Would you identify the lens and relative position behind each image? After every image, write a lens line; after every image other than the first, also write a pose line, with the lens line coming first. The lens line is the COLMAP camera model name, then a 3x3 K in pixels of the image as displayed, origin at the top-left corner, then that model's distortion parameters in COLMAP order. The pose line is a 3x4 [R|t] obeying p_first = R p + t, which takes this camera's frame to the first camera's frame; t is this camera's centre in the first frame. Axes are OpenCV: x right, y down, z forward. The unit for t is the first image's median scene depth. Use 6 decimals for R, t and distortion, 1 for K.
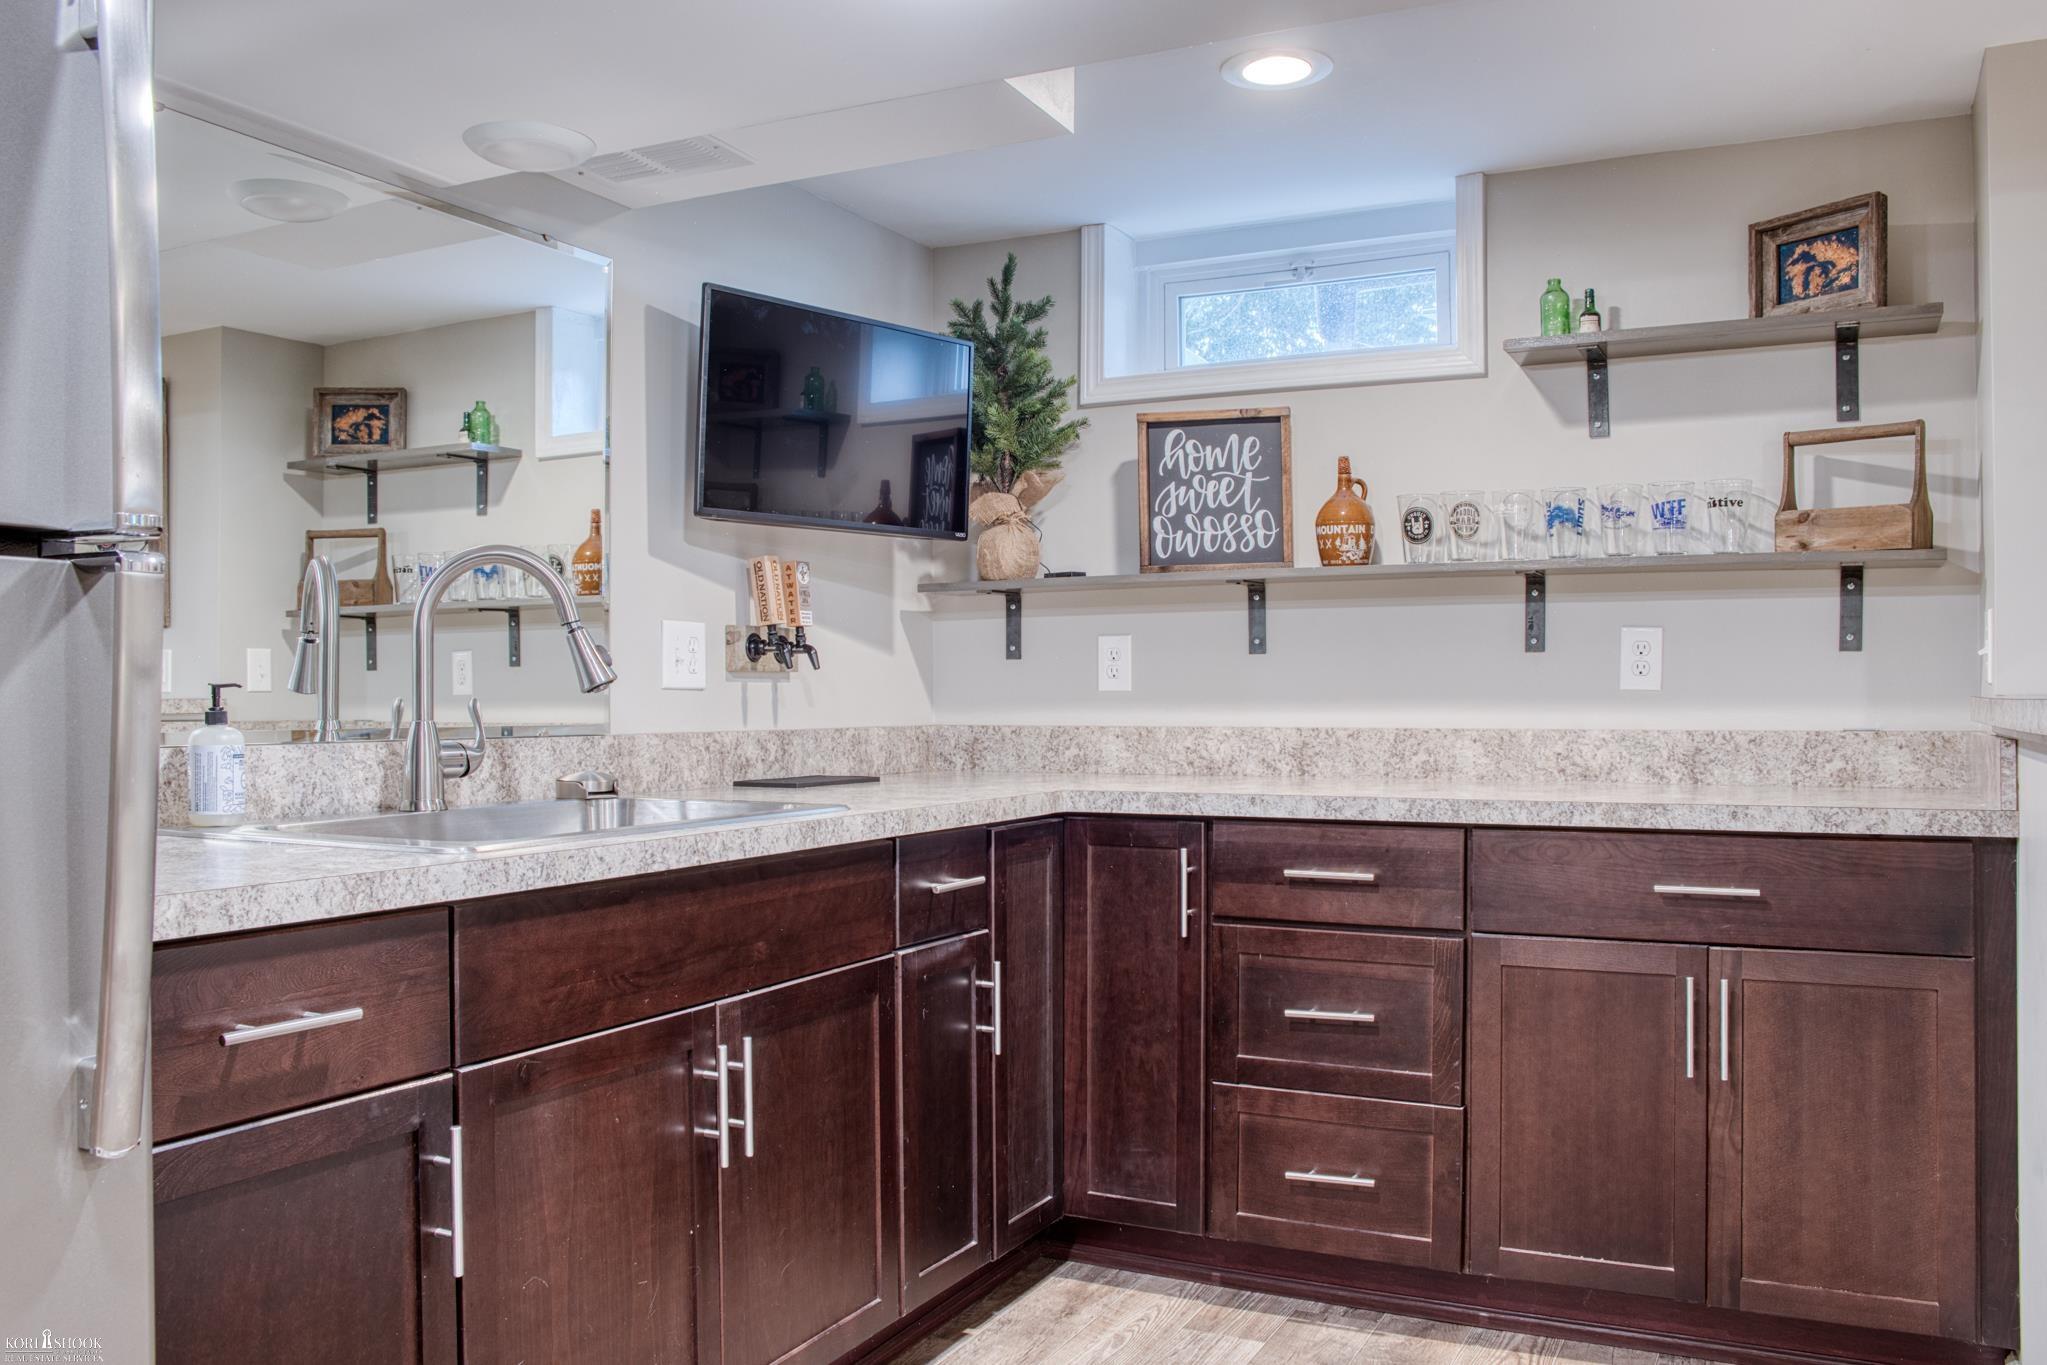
lens RADIAL K [[1661.5, 0, 1018.7], [0, 1661.5, 703.7], [0, 0, 1]] dist [-0.097531, 0.025161]
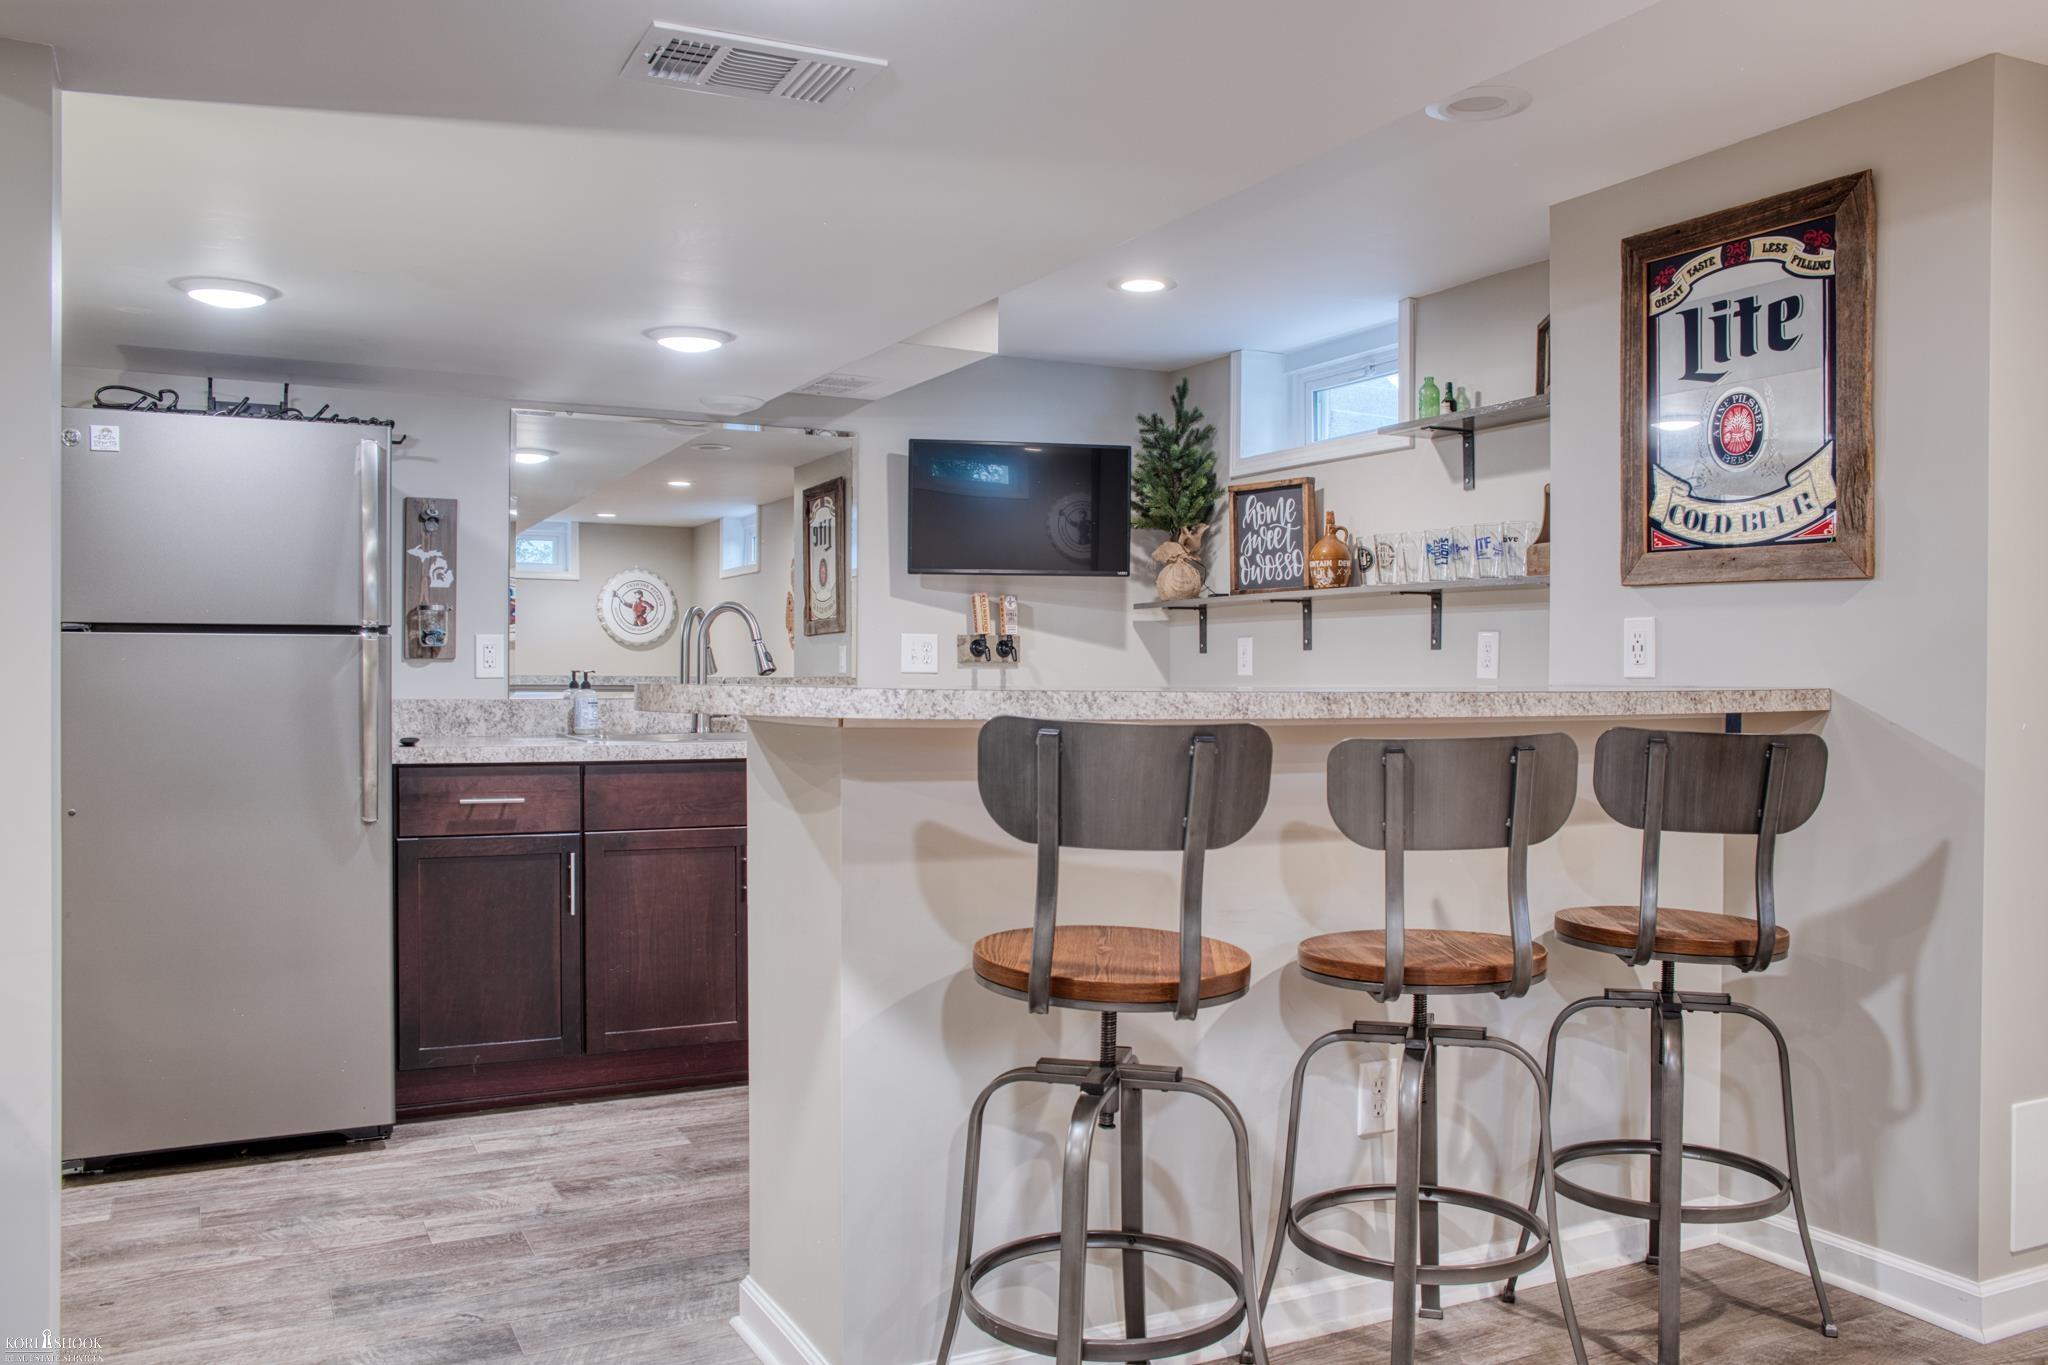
lens RADIAL K [[1662.3, 0, 1037.9], [0, 1662.3, 675.9], [0, 0, 1]] dist [-0.097531, 0.025161]
pose [[0.801941, 0.007830, -0.597352, 0.877363], [-0.008347, 0.999963, 0.001901, -0.009706], [0.597345, 0.003461, 0.801977, -0.296683]]
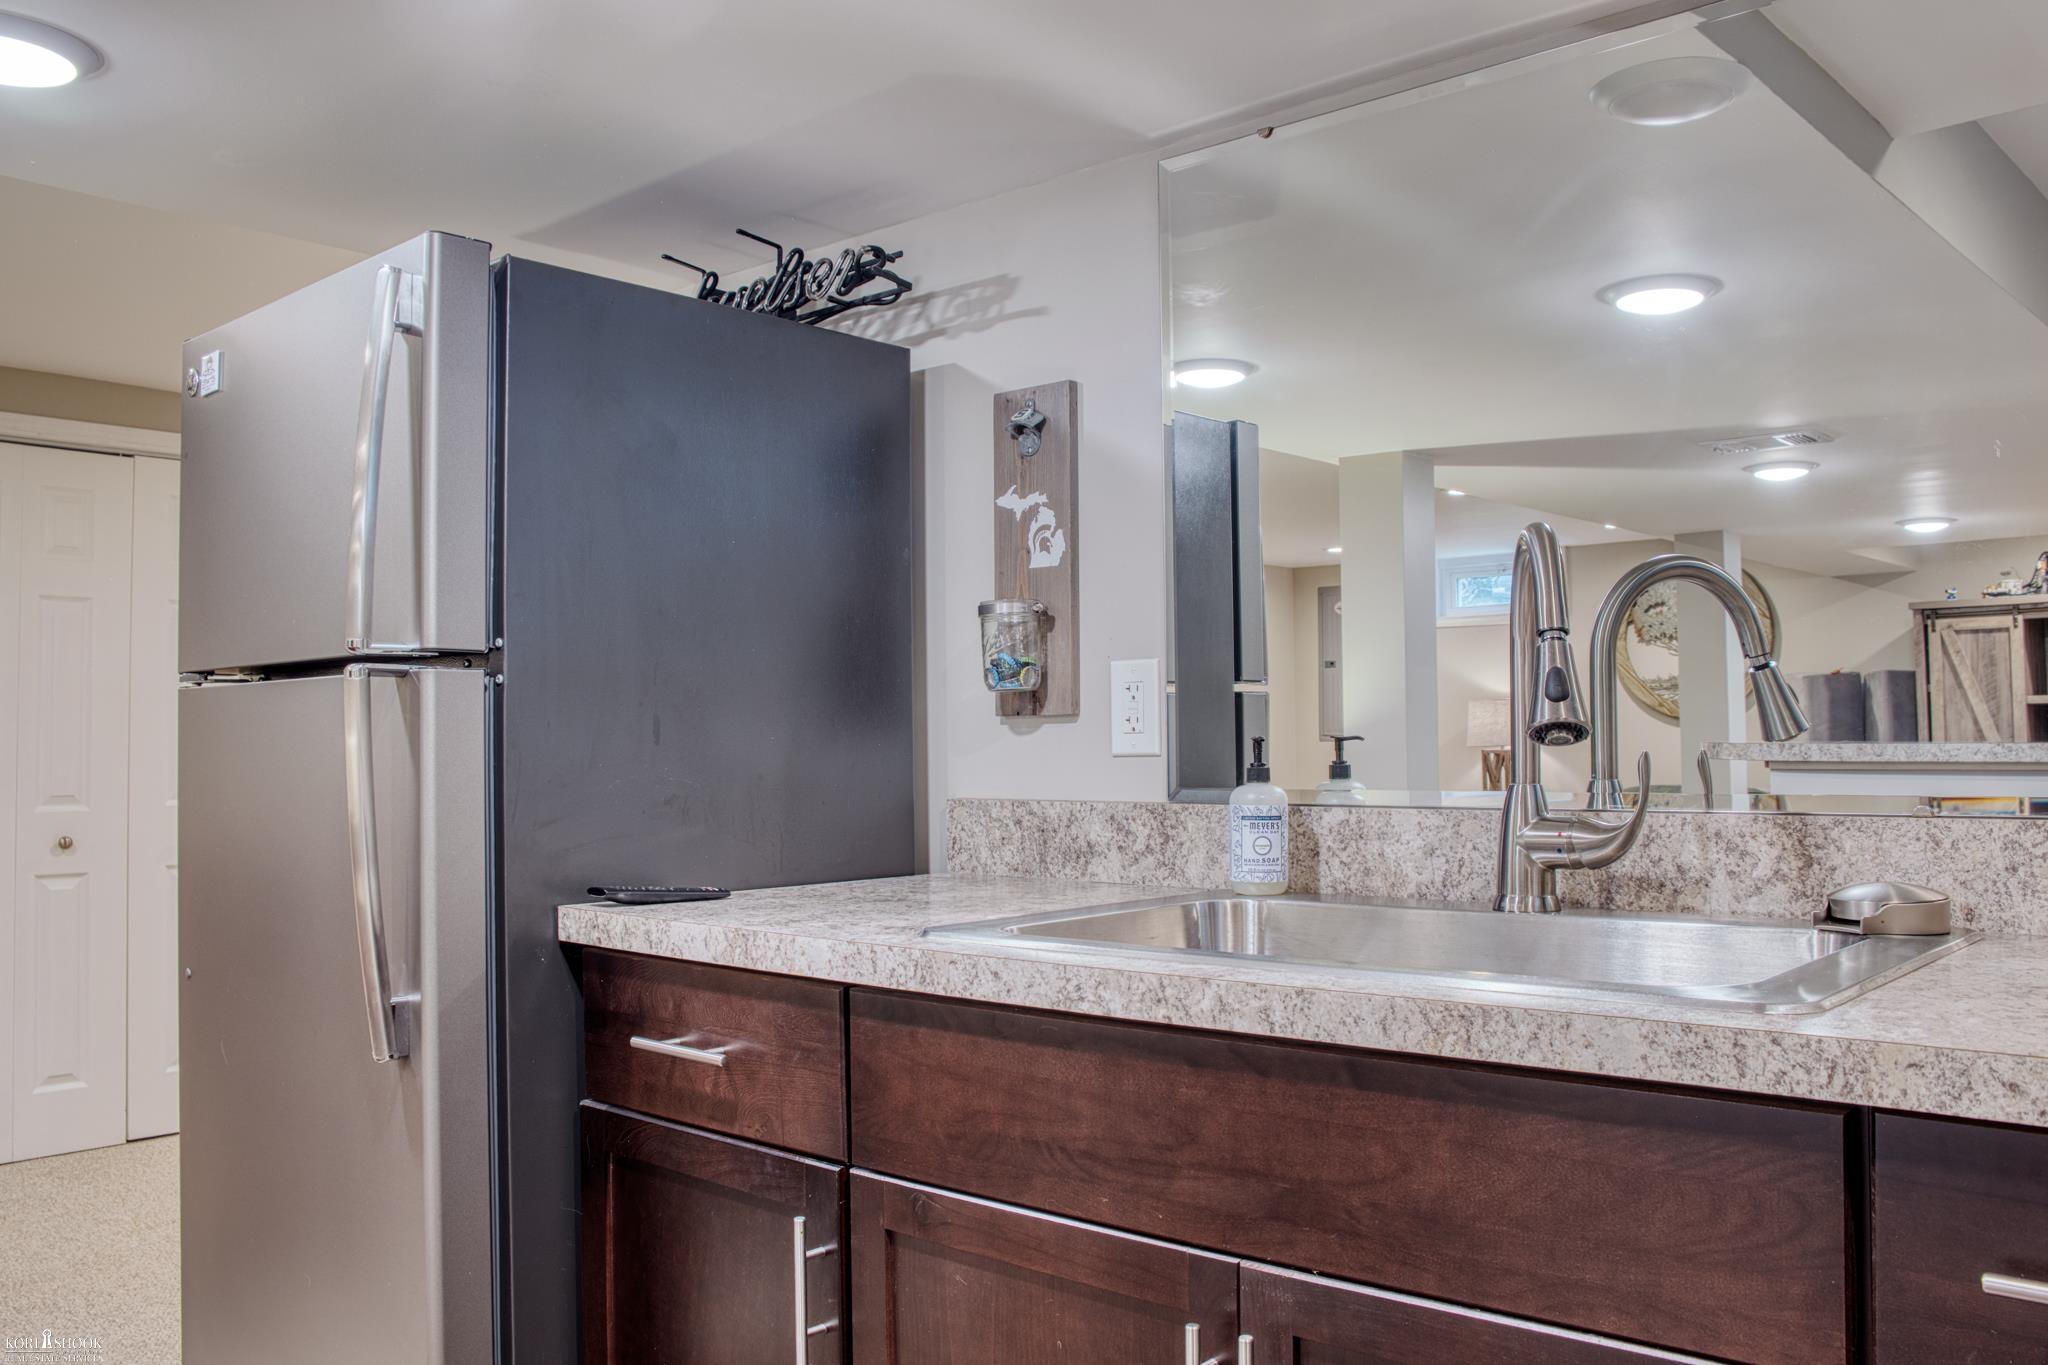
lens RADIAL K [[1662.3, 0, 1031.1], [0, 1662.3, 683.3], [0, 0, 1]] dist [-0.097531, 0.025161]
pose [[-0.260195, -0.031787, -0.965033, 0.278035], [0.006636, 0.999375, -0.034707, -0.007086], [0.965533, -0.015435, -0.259821, 0.710227]]
